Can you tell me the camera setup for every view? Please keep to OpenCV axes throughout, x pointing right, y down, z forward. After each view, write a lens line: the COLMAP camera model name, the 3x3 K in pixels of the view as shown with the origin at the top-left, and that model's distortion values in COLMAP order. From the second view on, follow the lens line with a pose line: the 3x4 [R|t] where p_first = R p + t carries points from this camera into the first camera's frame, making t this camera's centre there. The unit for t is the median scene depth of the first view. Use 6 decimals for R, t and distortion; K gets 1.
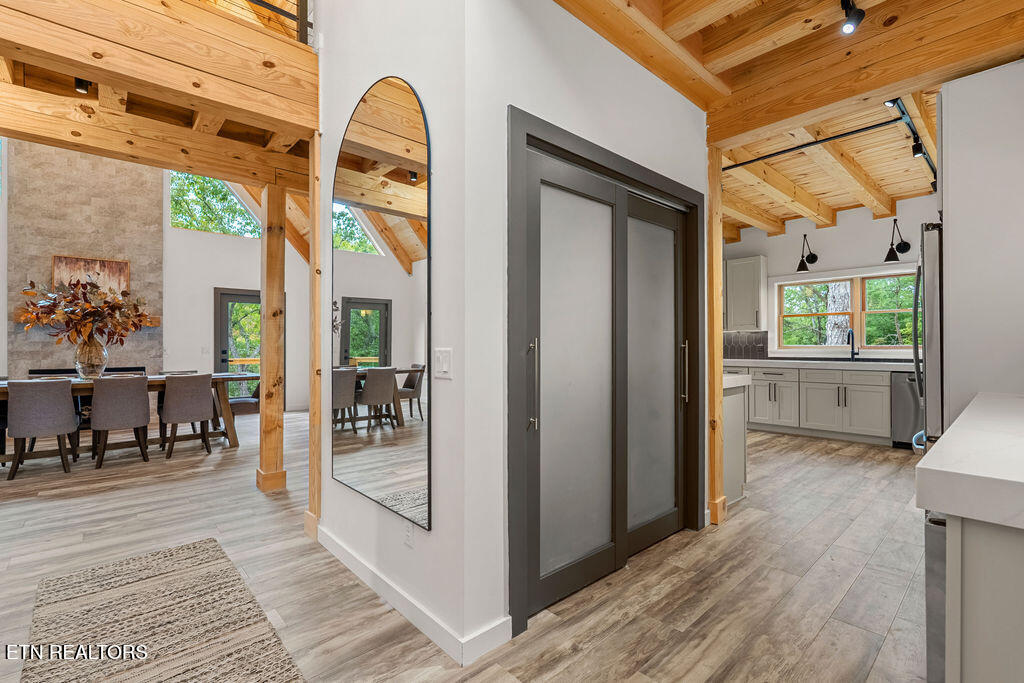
lens RADIAL K [[466.3, 0, 512.0], [0, 466.3, 341.5], [0, 0, 1]] dist [-0.001978, -0.001030]
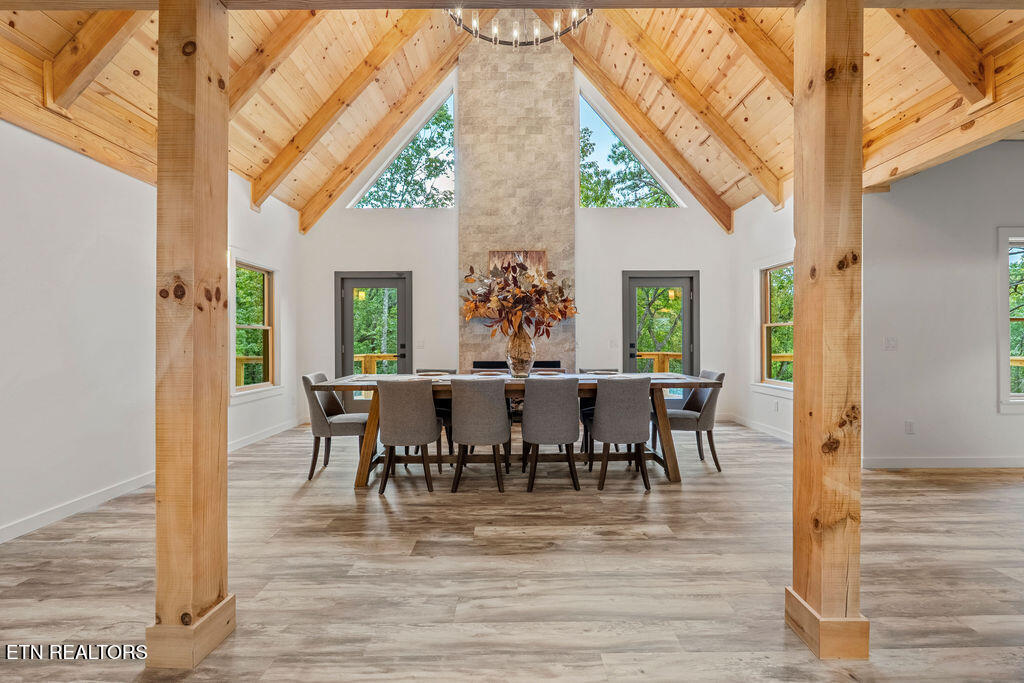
lens RADIAL K [[456.1, 0, 512.0], [0, 456.1, 341.5], [0, 0, 1]] dist [-0.001612, -0.000216]
pose [[0.742873, 0.002528, -0.669428, -0.344973], [0.006384, 0.999921, 0.010861, 0.006527], [0.669402, -0.012342, 0.742798, 0.355755]]
